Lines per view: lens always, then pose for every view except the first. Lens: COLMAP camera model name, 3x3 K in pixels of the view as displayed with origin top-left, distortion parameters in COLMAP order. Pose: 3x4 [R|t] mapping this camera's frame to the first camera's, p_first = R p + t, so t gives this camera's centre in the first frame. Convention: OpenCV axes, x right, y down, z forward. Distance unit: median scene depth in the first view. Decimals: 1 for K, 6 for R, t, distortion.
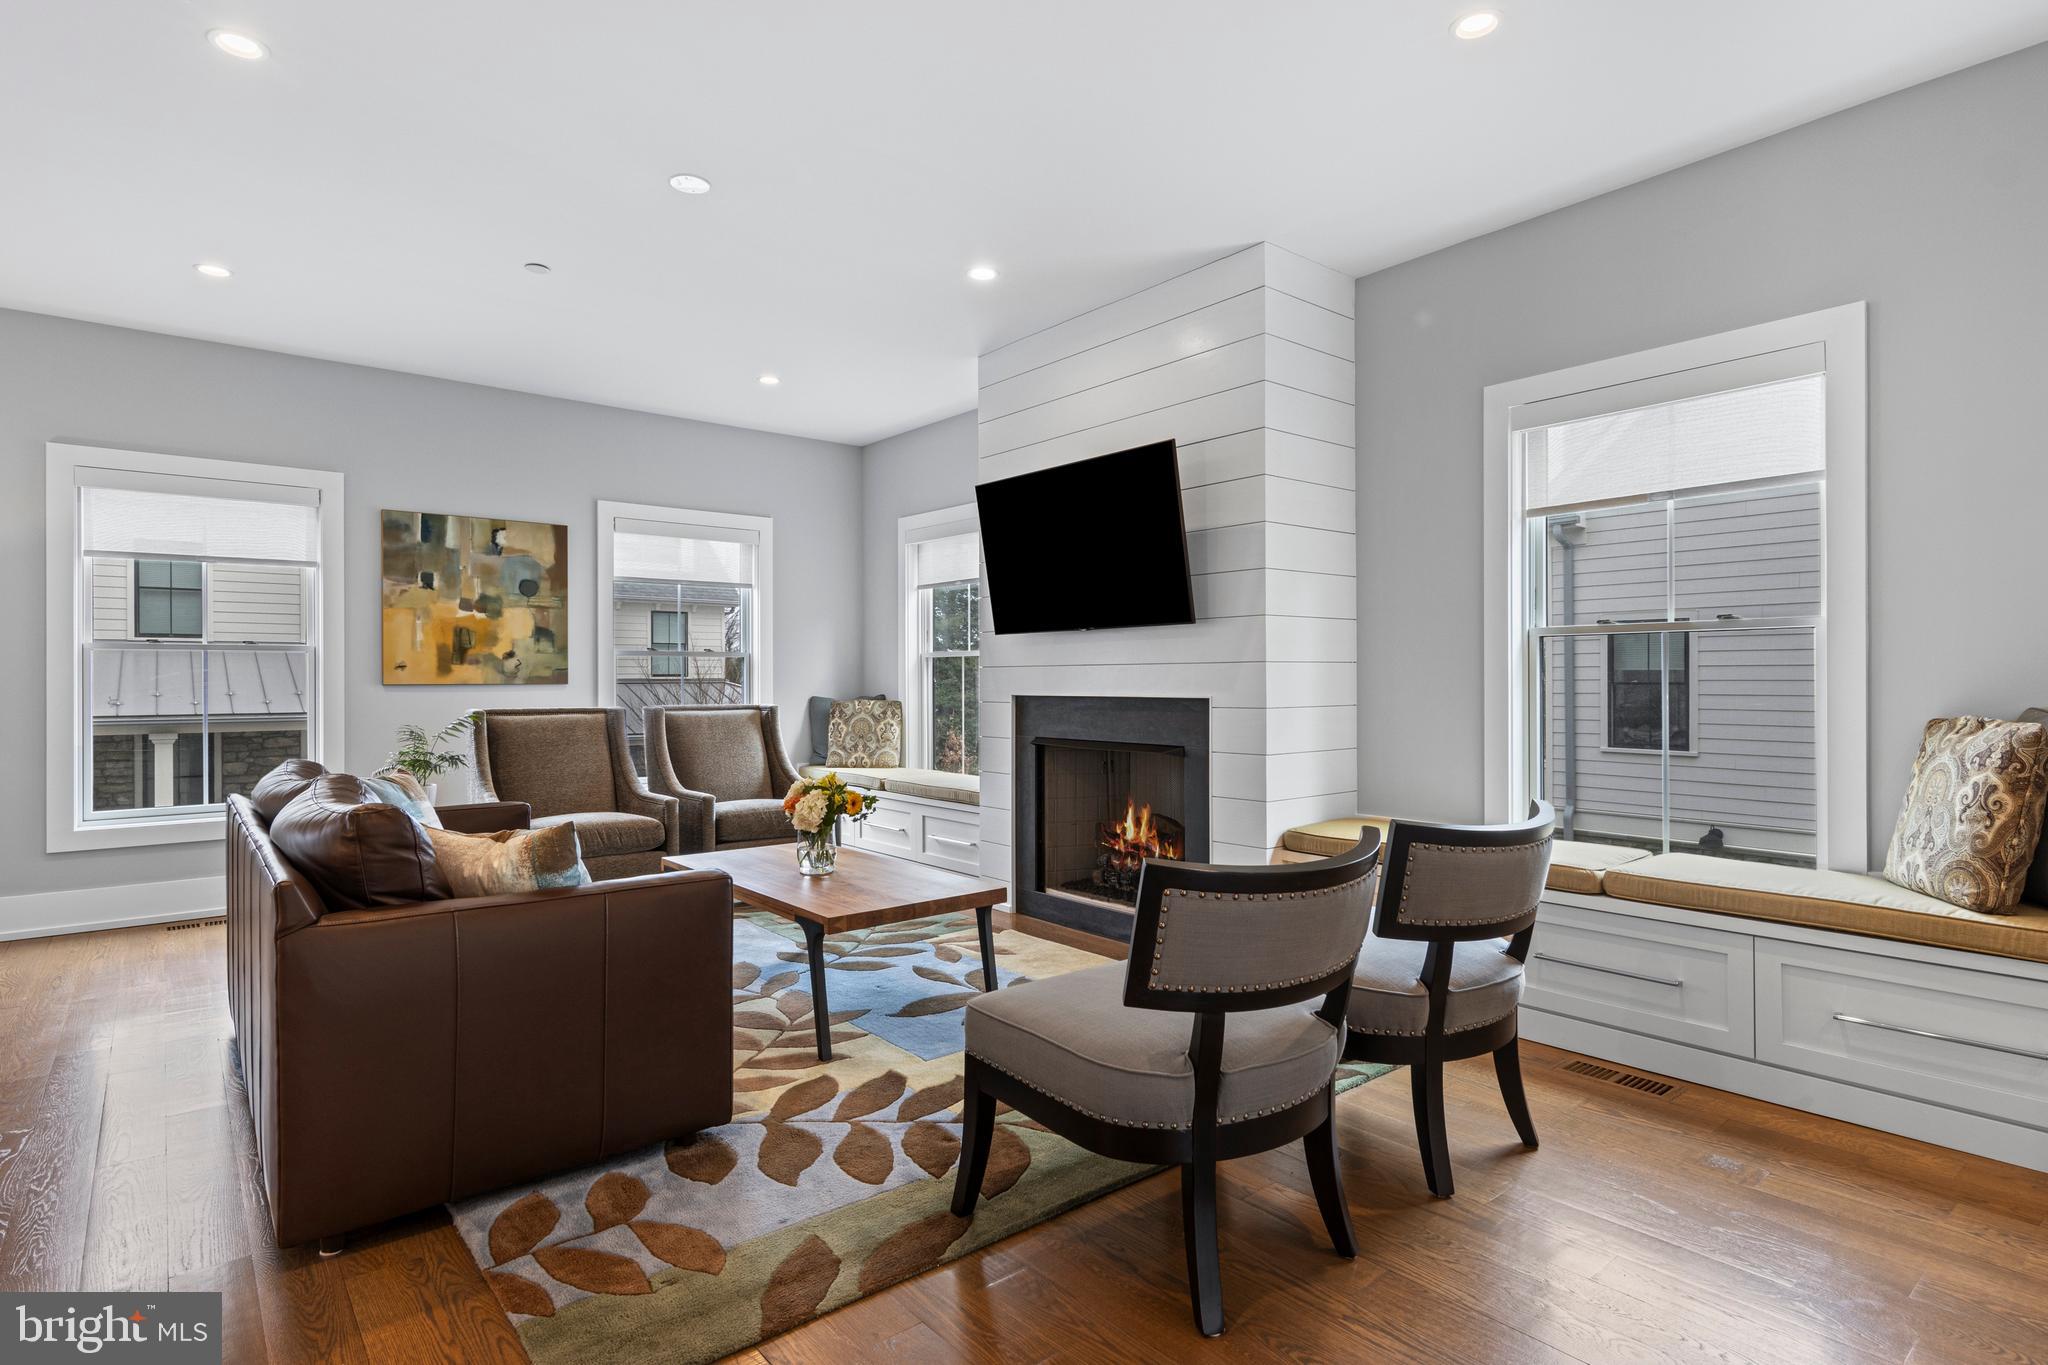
lens RADIAL K [[1040.8, 0, 1024.0], [0, 1040.8, 682.5], [0, 0, 1]] dist [0.006078, -0.000554]
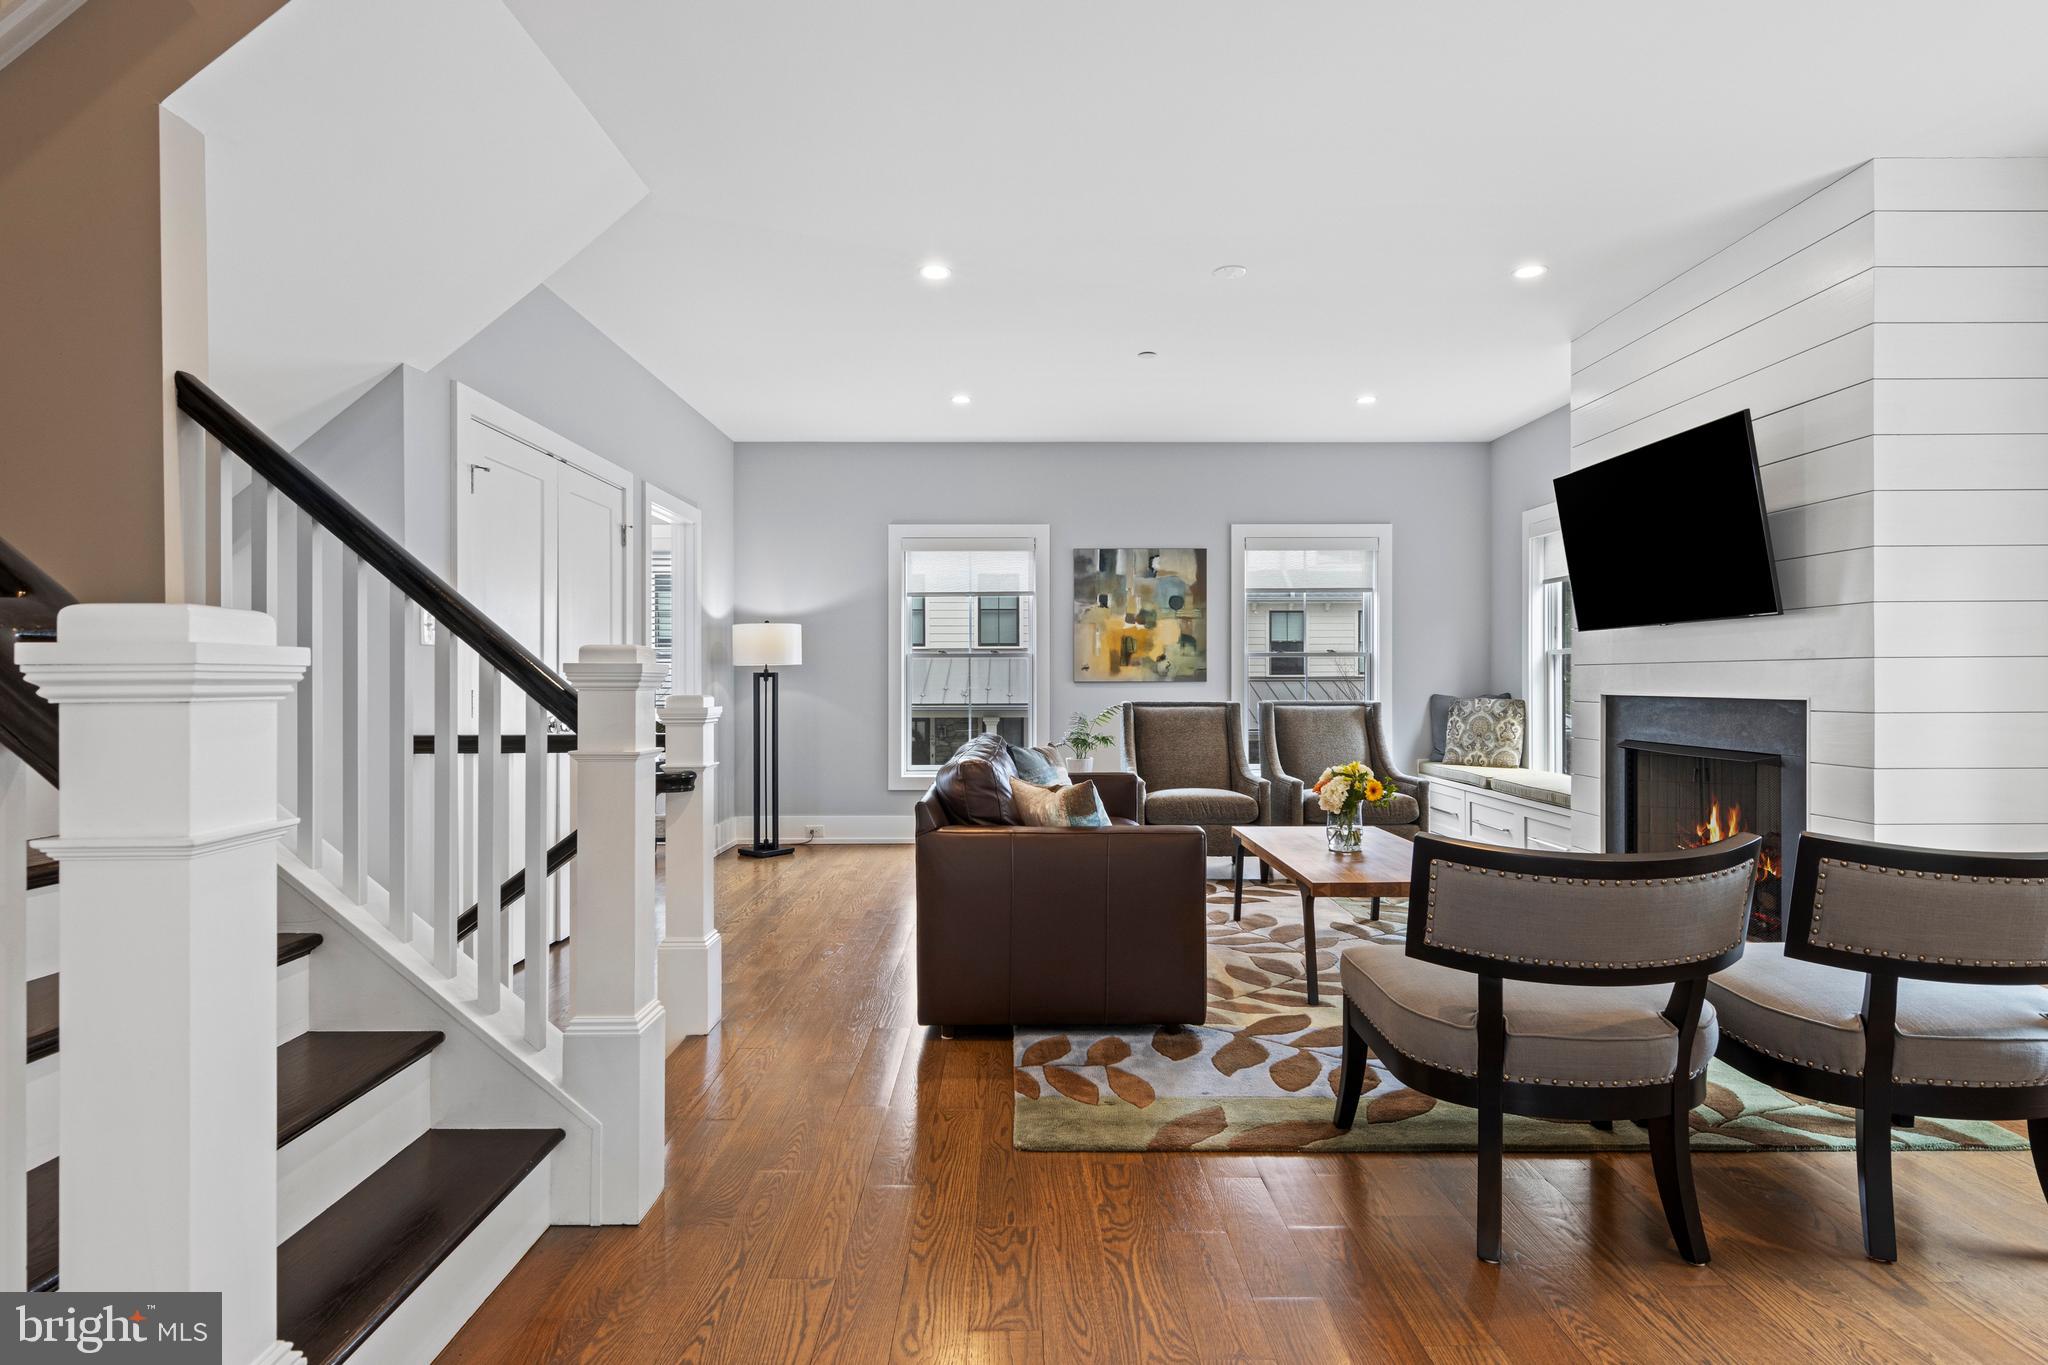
lens RADIAL K [[1040.8, 0, 1024.0], [0, 1040.8, 682.5], [0, 0, 1]] dist [0.006078, -0.000554]
pose [[0.778946, 0.002870, -0.627084, 0.186072], [-0.001239, 0.999995, 0.003037, -0.001213], [0.627089, -0.001589, 0.778946, -0.072785]]
